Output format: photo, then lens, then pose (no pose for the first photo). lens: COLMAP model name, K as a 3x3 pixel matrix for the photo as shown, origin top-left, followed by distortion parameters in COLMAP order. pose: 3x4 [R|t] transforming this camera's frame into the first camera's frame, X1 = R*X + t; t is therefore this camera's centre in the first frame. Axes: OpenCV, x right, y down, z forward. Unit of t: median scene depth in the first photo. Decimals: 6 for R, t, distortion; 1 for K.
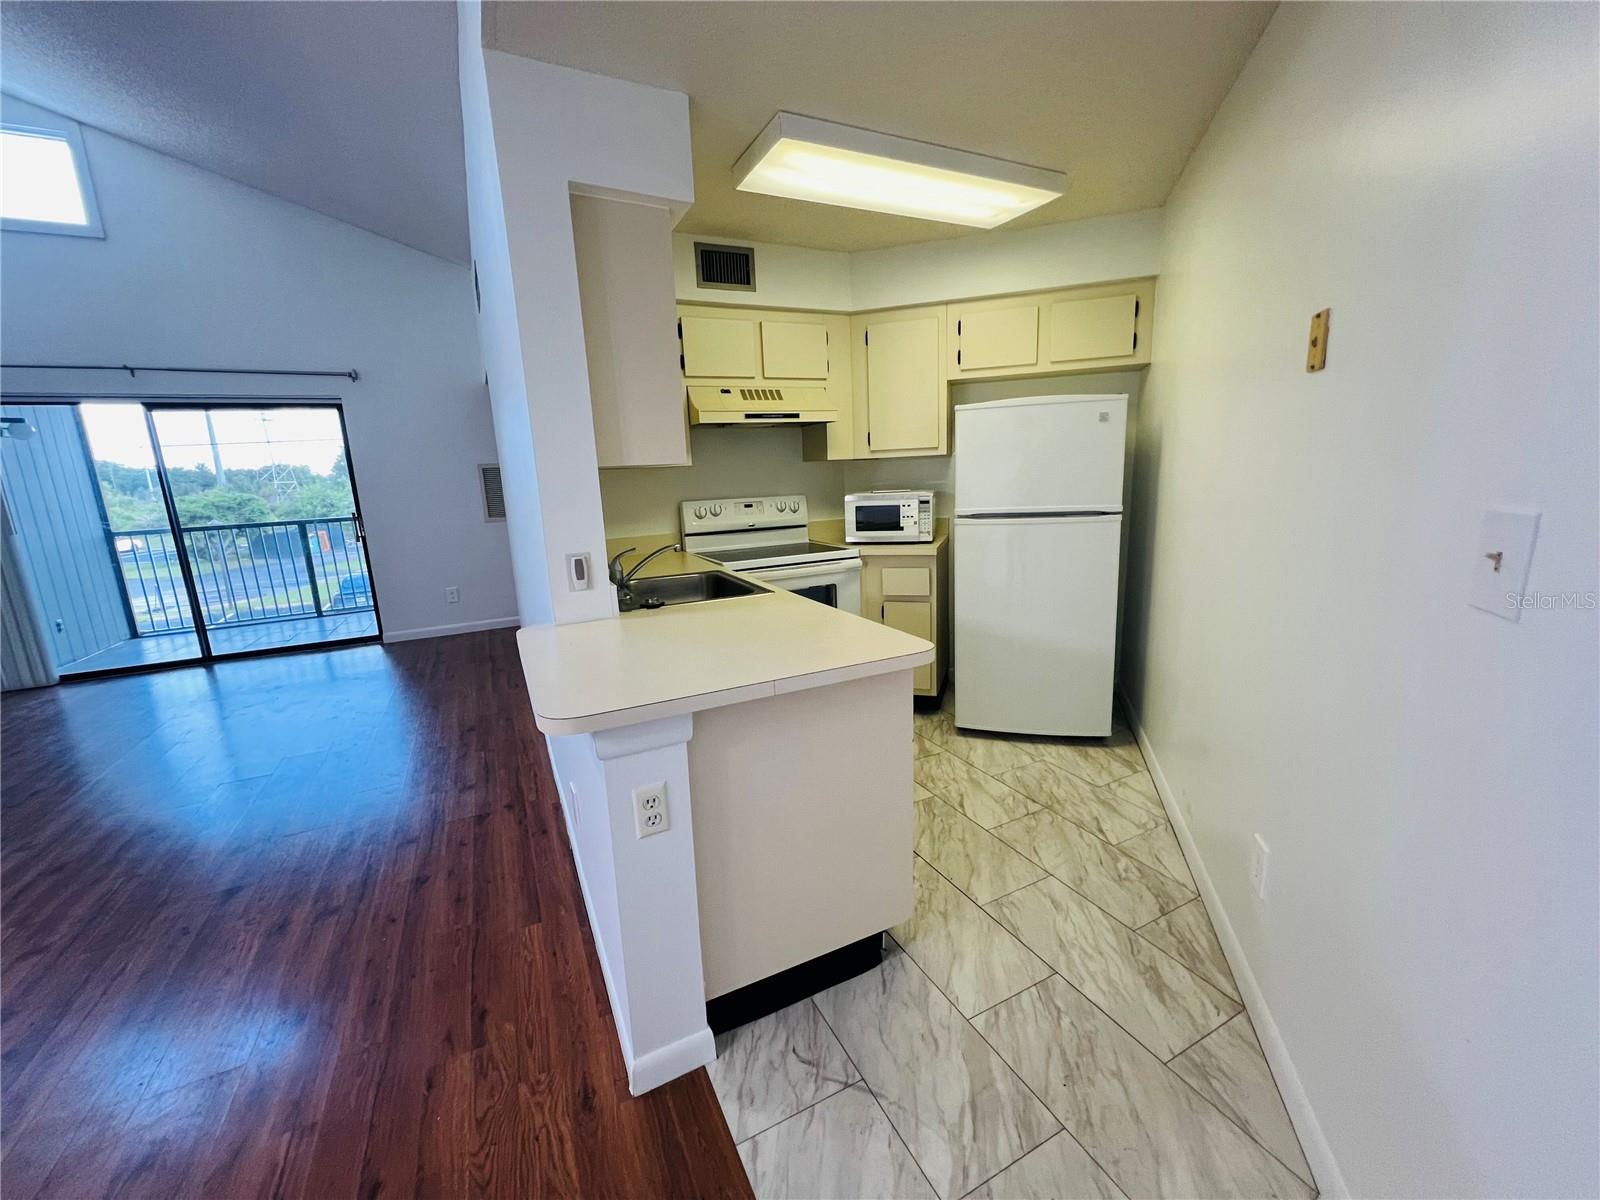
lens RADIAL K [[638.3, 0, 802.4], [0, 638.3, 598.0], [0, 0, 1]] dist [-0.000929, 0.000076]
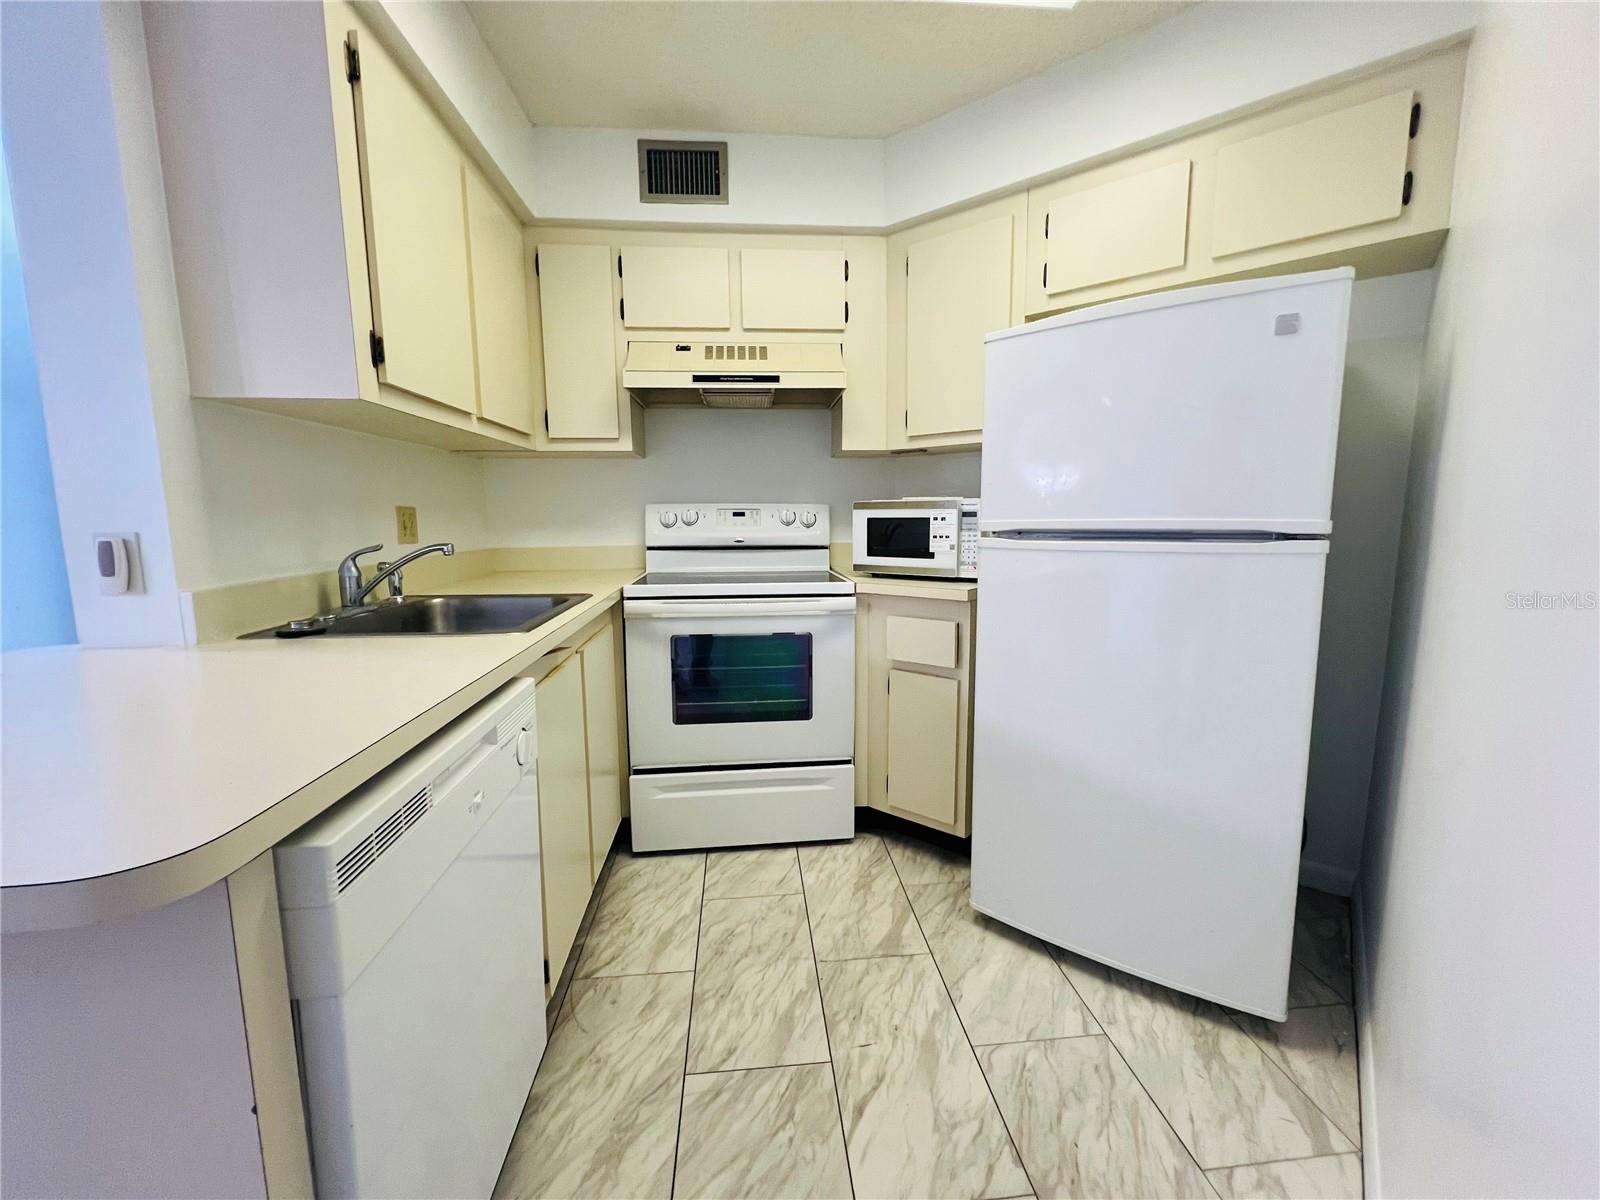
lens RADIAL K [[638.3, 0, 802.4], [0, 638.3, 598.0], [0, 0, 1]] dist [-0.000929, 0.000076]
pose [[0.932864, 0.081110, -0.350979, 0.265824], [-0.102609, 0.993789, -0.043064, -0.028054], [0.345306, 0.076187, 0.935393, 0.383583]]
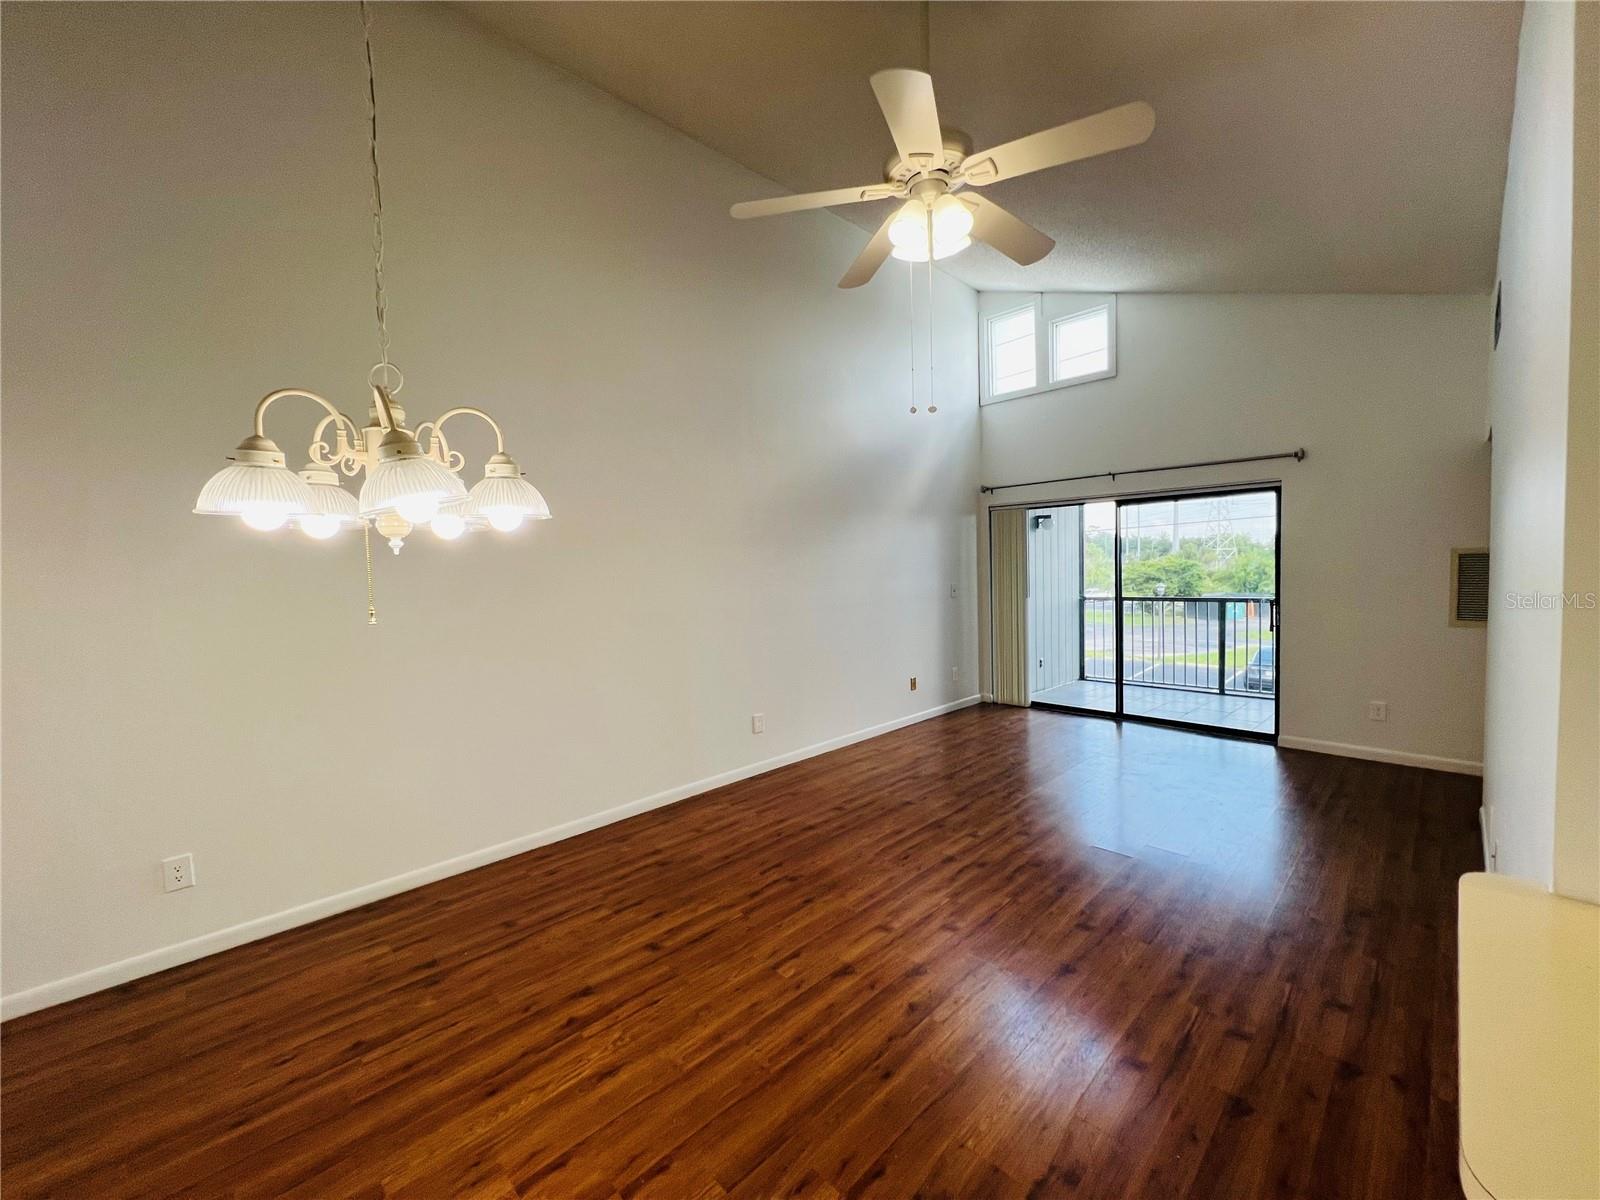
lens RADIAL K [[638.3, 0, 802.4], [0, 638.3, 598.0], [0, 0, 1]] dist [-0.000929, 0.000076]
pose [[0.306474, 0.080279, -0.948488, -0.048432], [-0.176393, 0.983969, 0.026286, -0.063689], [0.935392, 0.159251, 0.315722, 0.102021]]
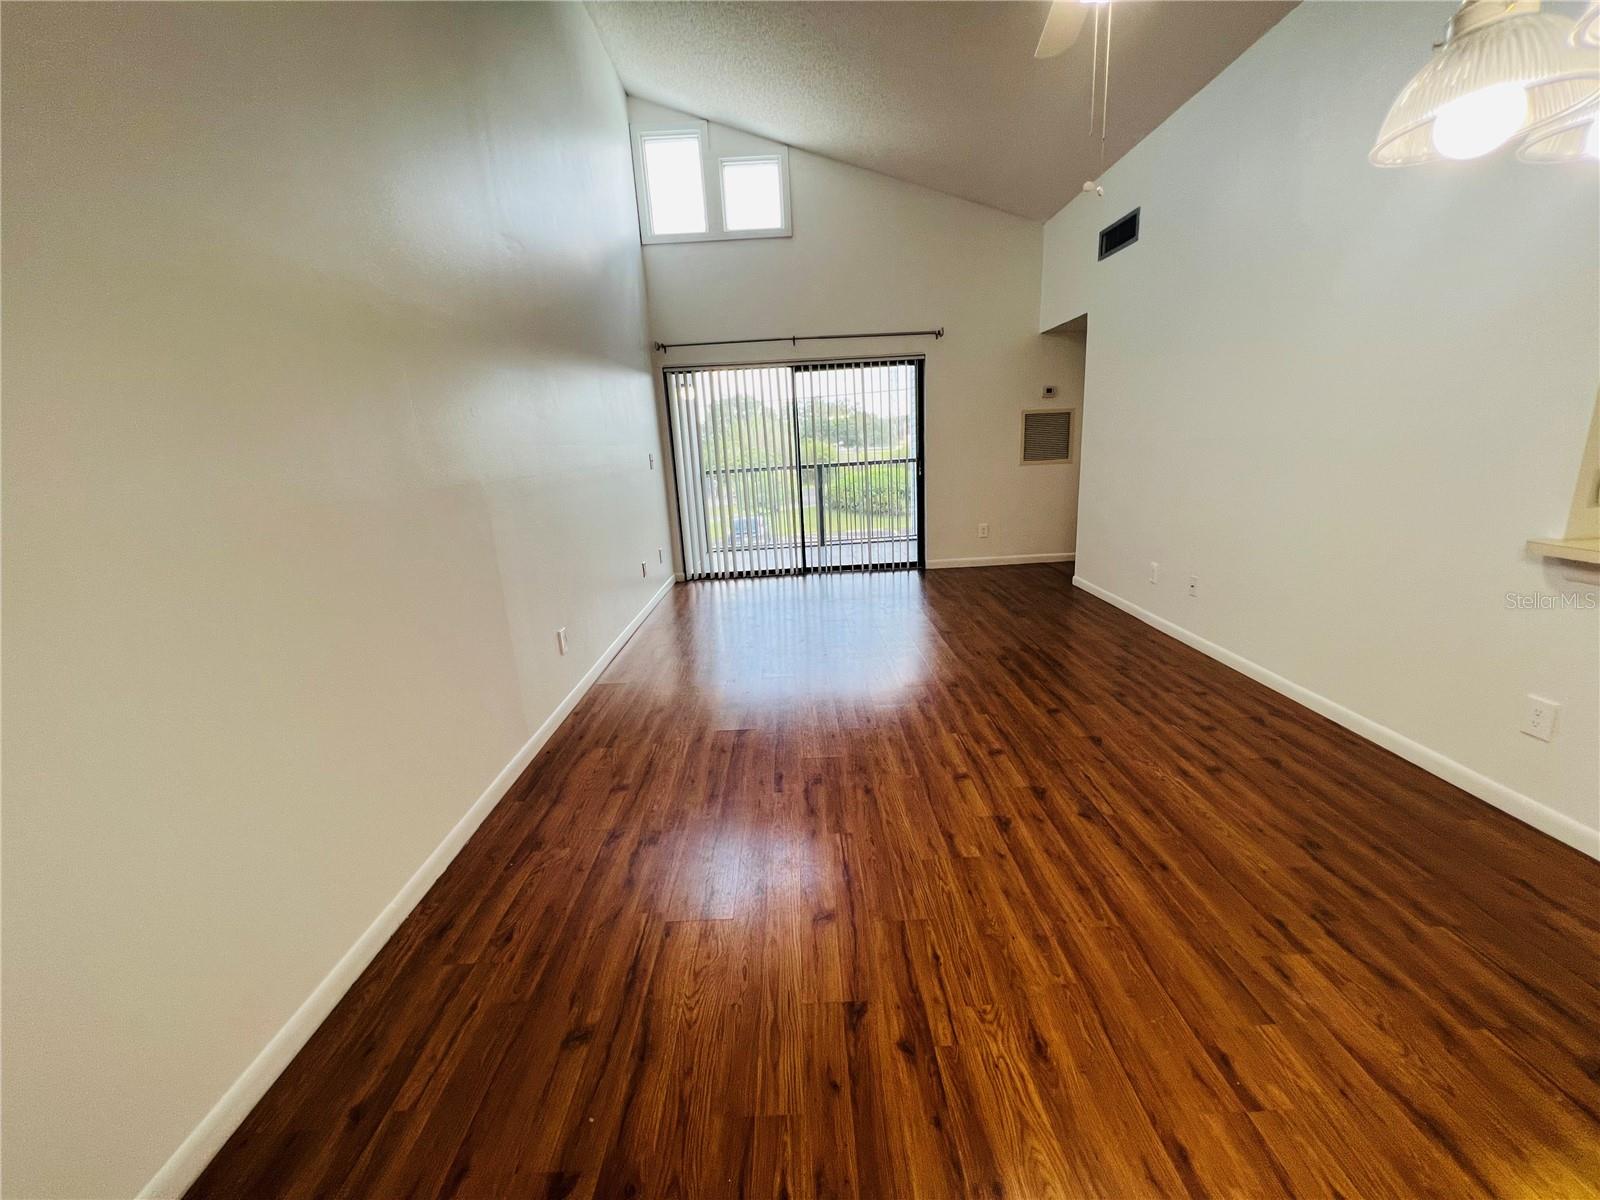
lens RADIAL K [[640.4, 0, 802.1], [0, 640.4, 596.5], [0, 0, 1]] dist [-0.001508, 0.000246]
pose [[0.902859, 0.096910, -0.418871, -0.604940], [-0.071976, 0.994585, 0.074965, 0.082947], [0.423868, -0.037534, 0.904946, -0.254232]]
